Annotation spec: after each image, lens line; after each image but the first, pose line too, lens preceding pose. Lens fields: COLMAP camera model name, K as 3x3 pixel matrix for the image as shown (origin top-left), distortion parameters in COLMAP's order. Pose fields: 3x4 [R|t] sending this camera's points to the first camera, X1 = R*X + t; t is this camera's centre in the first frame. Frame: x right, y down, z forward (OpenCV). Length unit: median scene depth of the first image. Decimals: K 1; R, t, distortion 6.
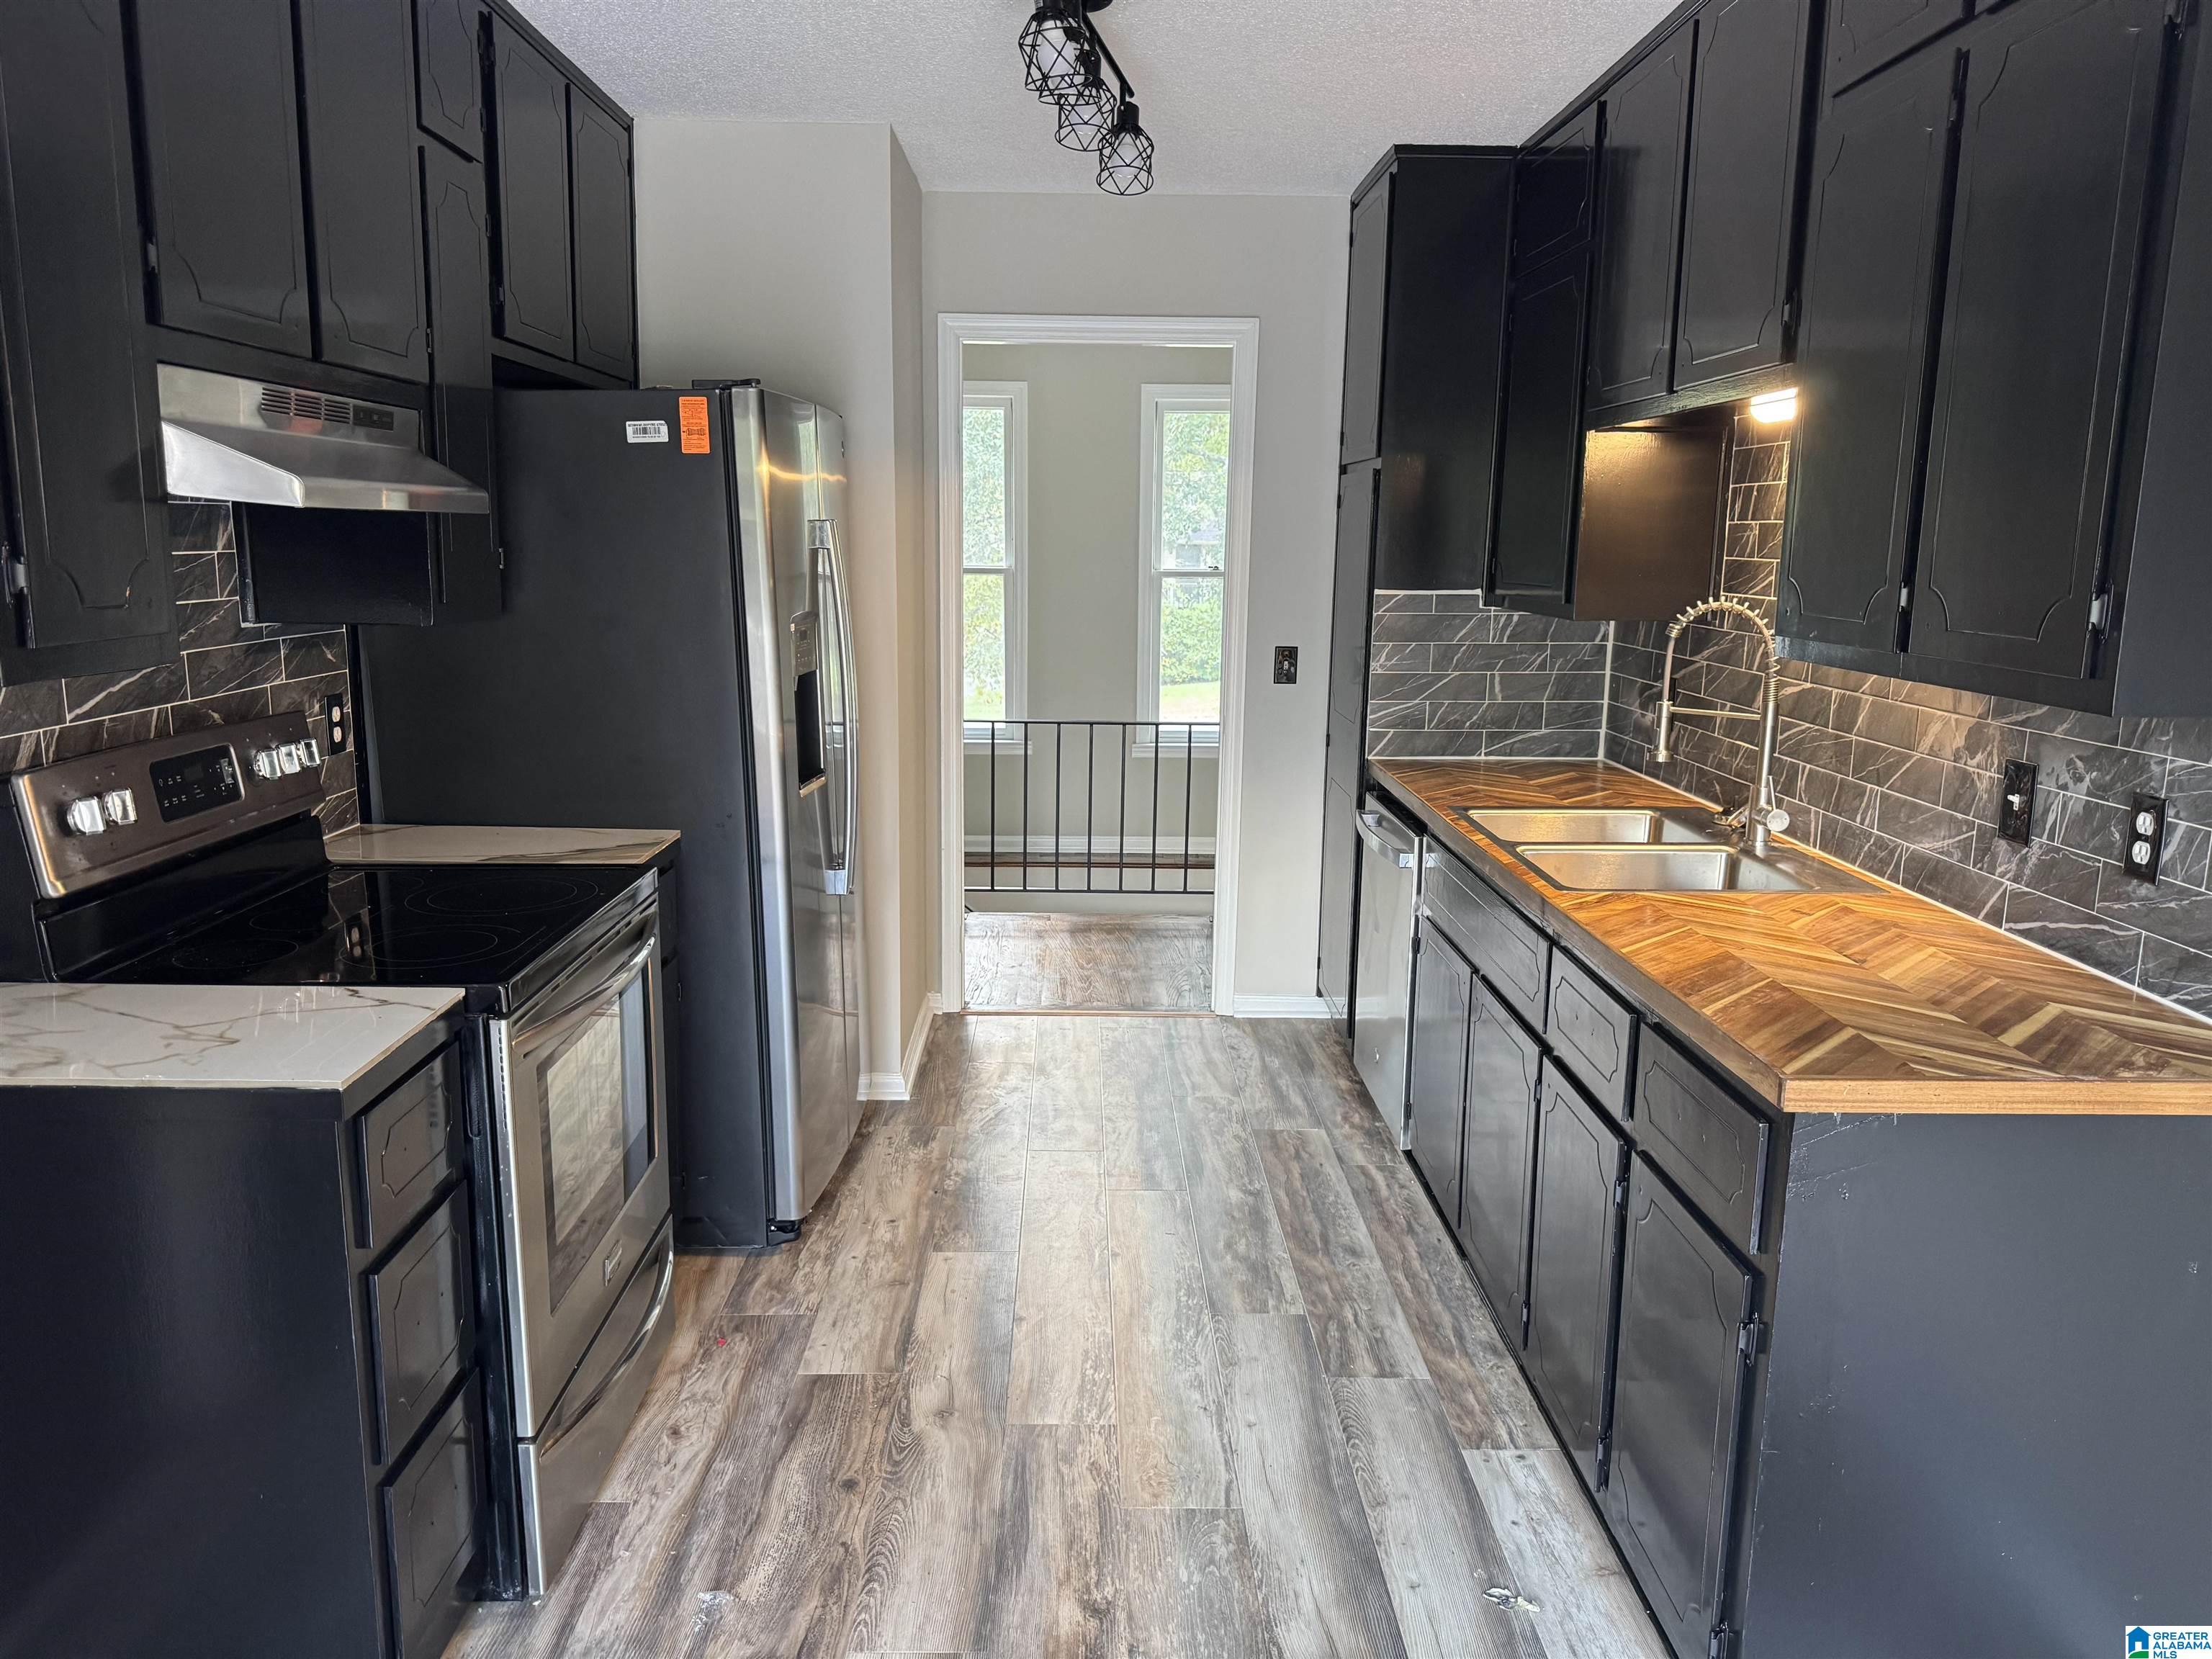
lens RADIAL K [[1565.3, 0, 1106.0], [0, 1565.3, 829.5], [0, 0, 1]] dist [0.083554, -0.124016]
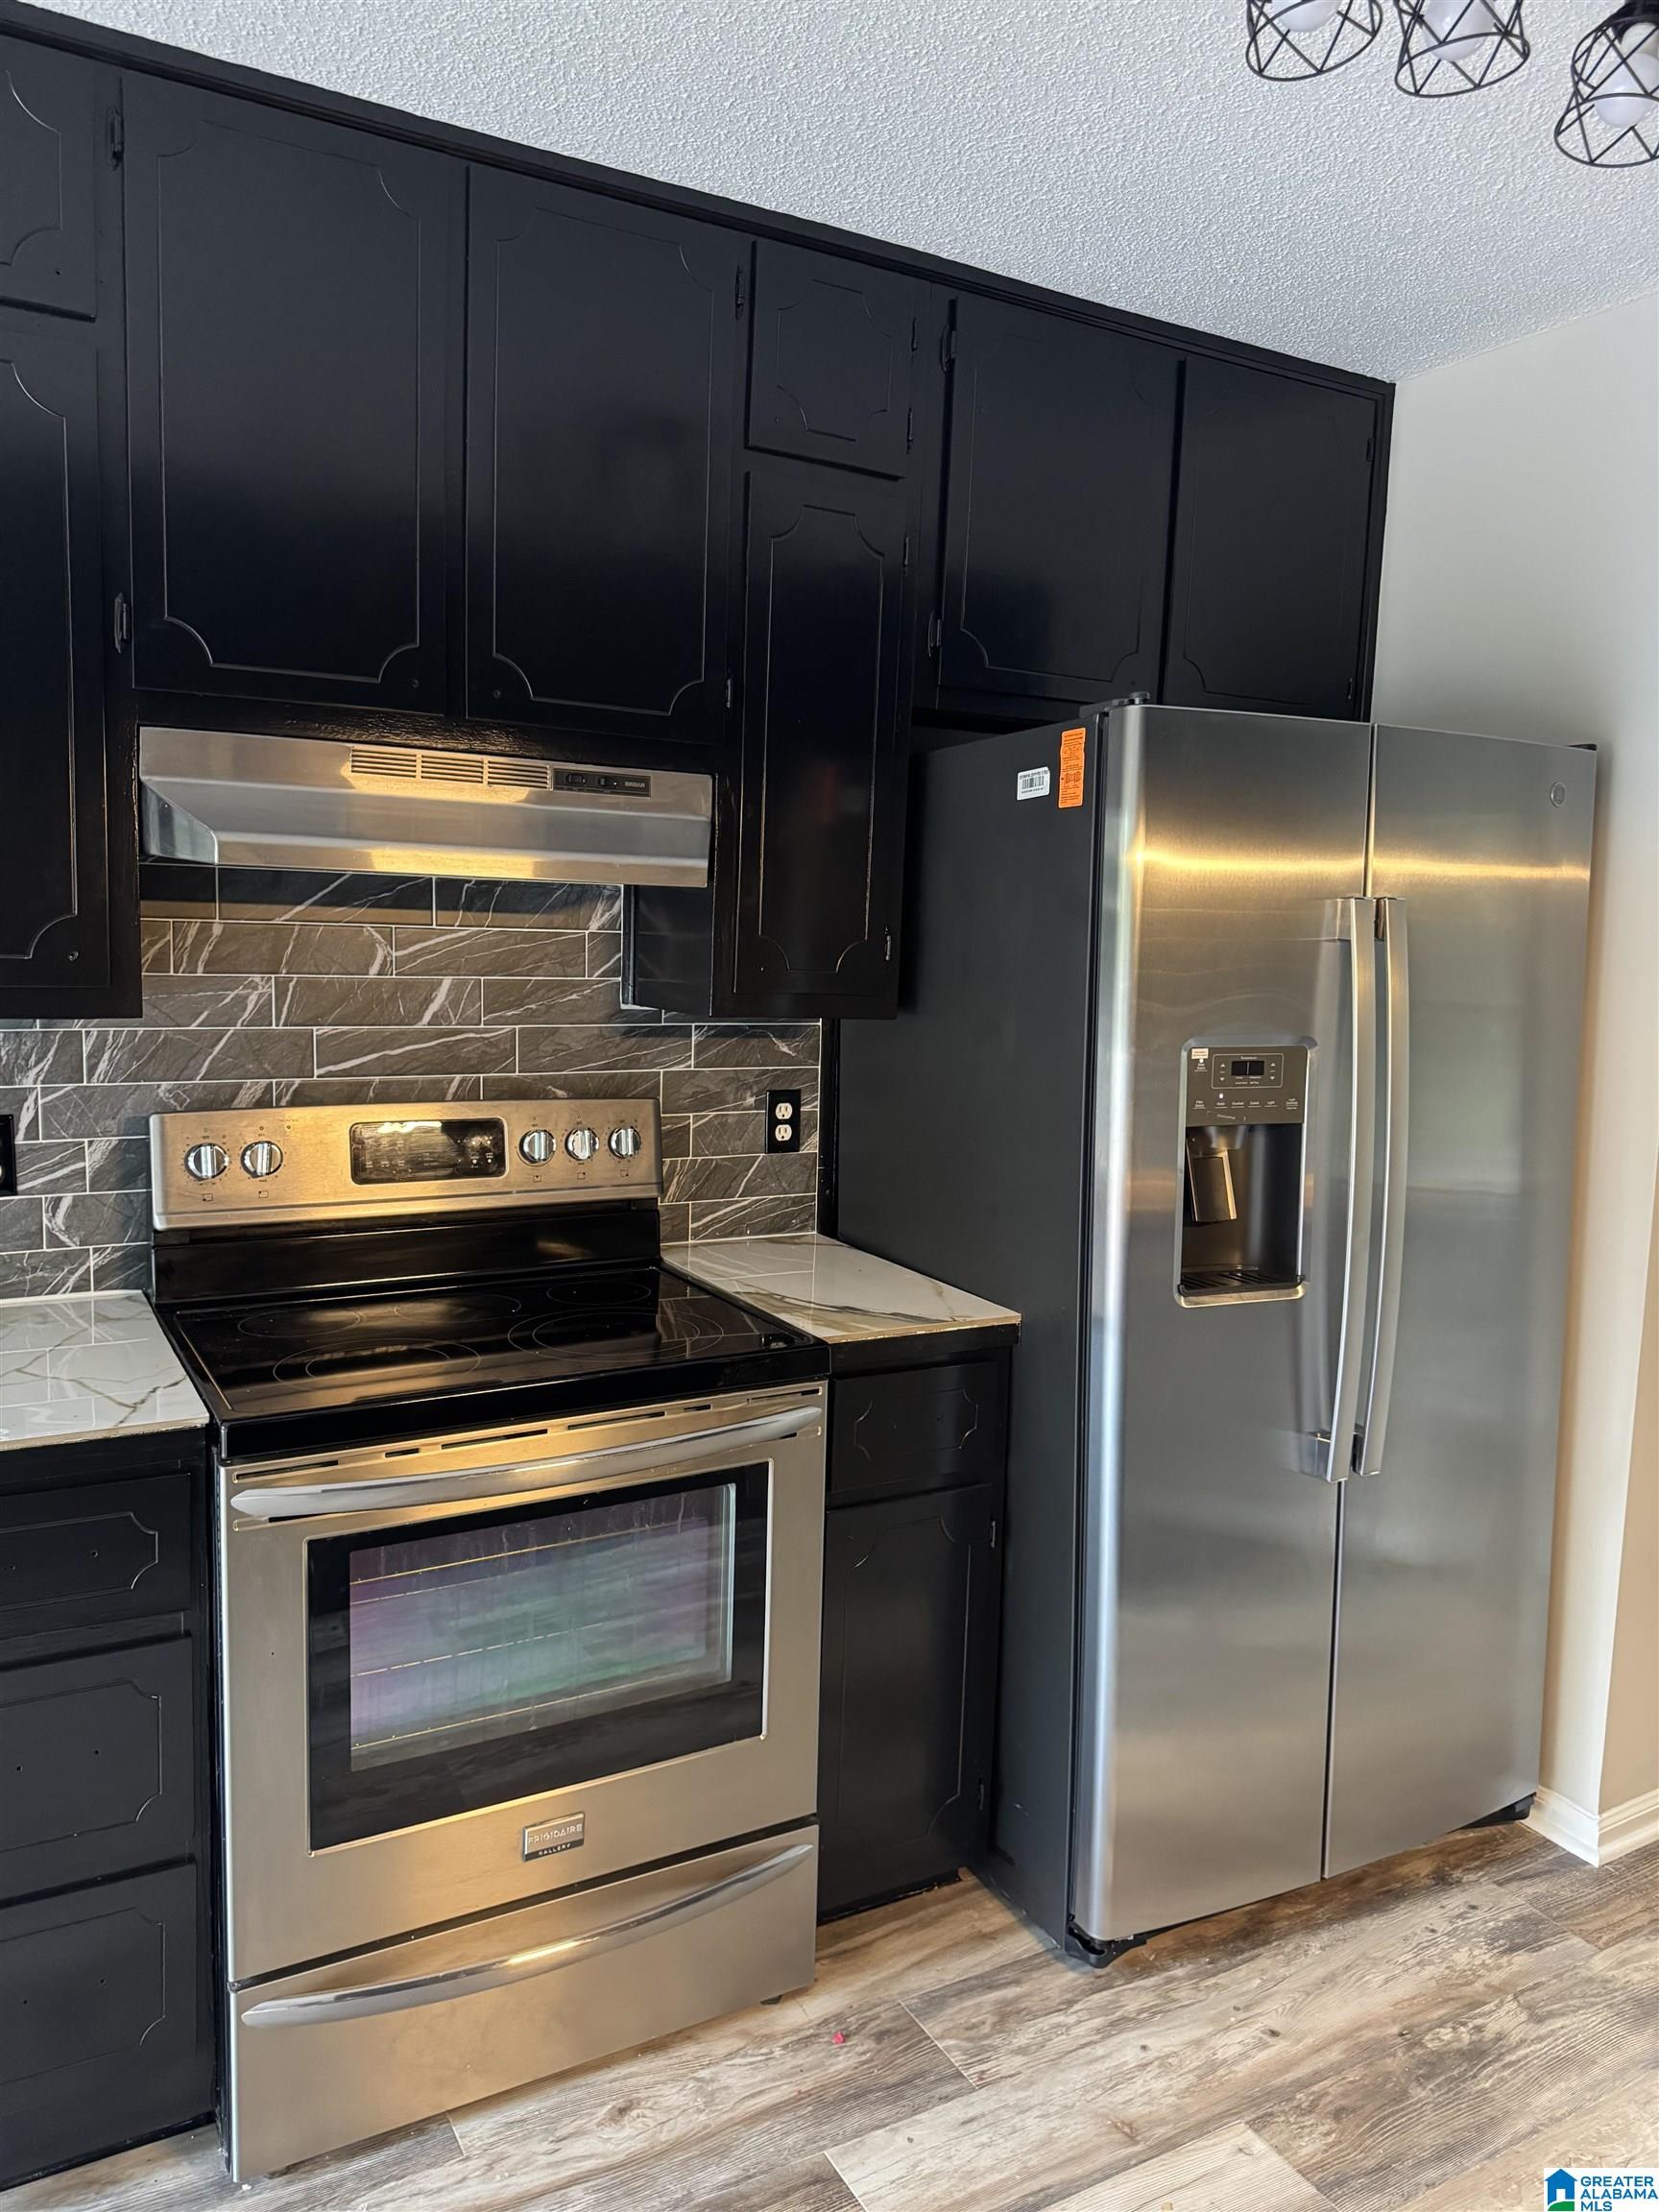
lens RADIAL K [[1559.5, 0, 829.5], [0, 1559.5, 1106.0], [0, 0, 1]] dist [0.071572, -0.082852]
pose [[0.475052, 0.100827, -0.874162, 0.335001], [-0.184374, 0.982768, 0.013158, -0.095421], [0.860425, 0.154922, 0.485456, 0.592407]]
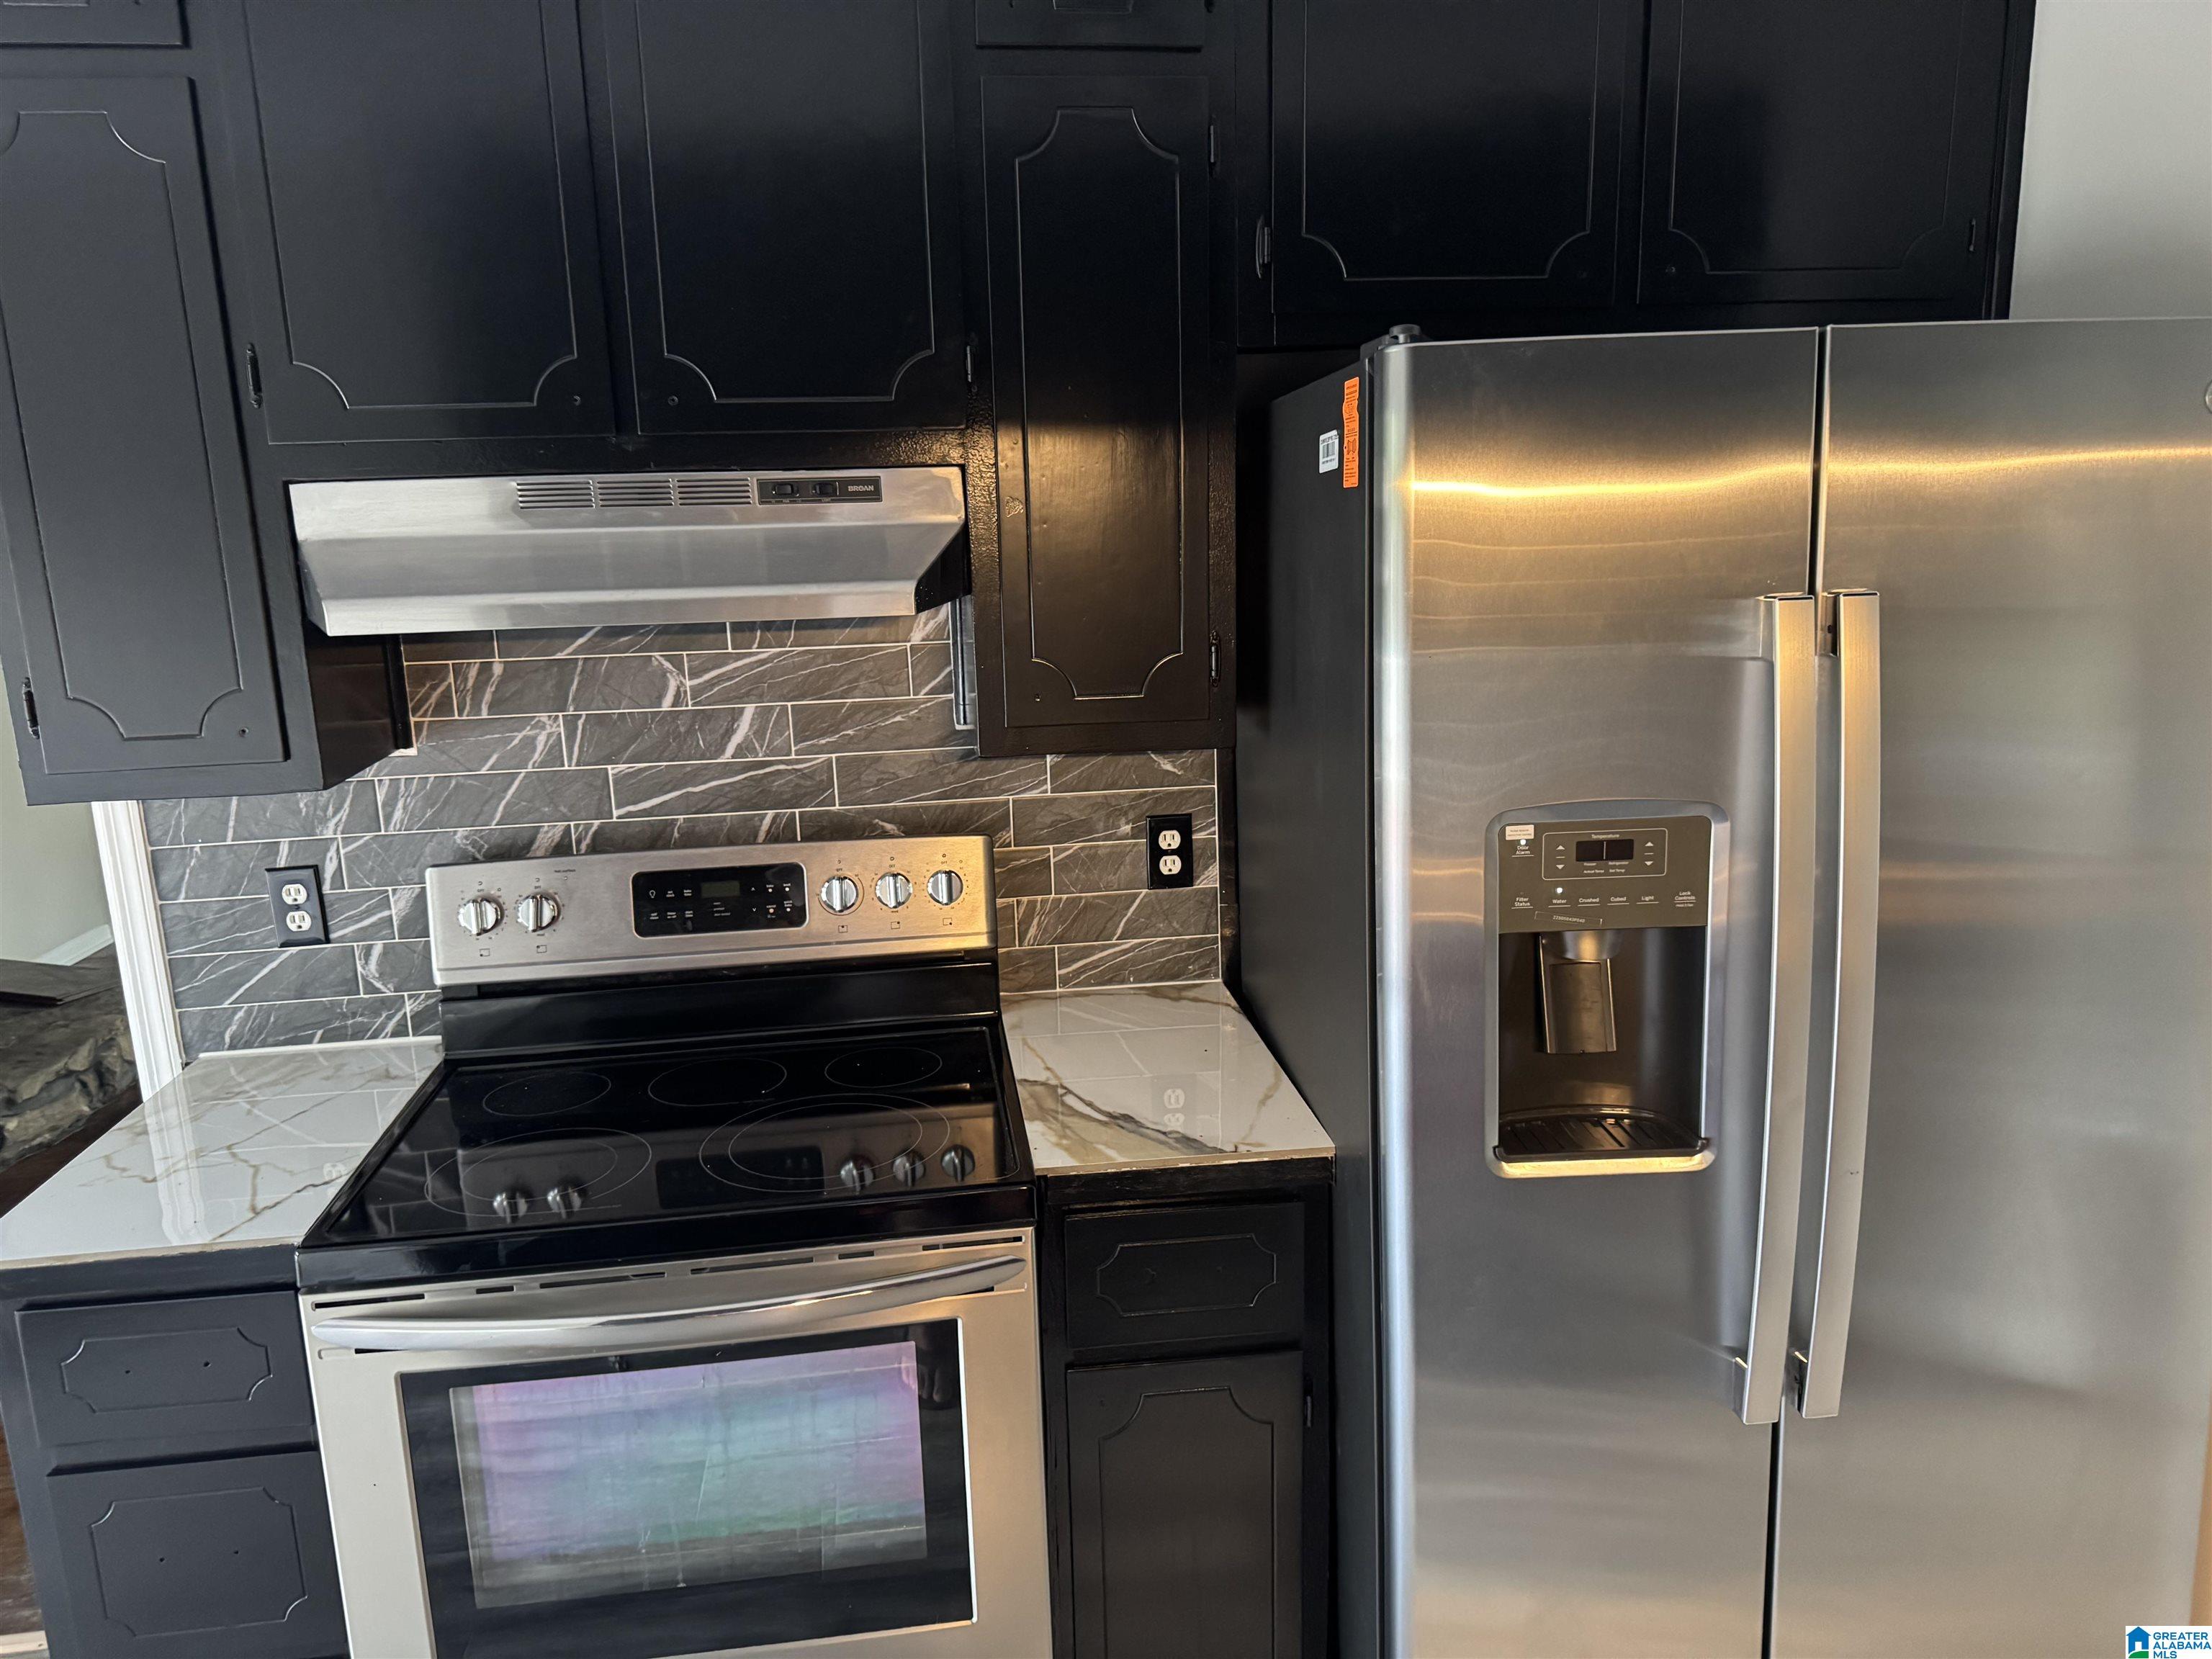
lens RADIAL K [[1541.2, 0, 1112.2], [0, 1541.2, 831.7], [0, 0, 1]] dist [0.076928, -0.116223]
pose [[0.106195, 0.191954, -0.975641, 0.261077], [-0.150007, 0.973053, 0.175117, -0.211043], [0.982965, 0.127756, 0.132128, 0.891011]]
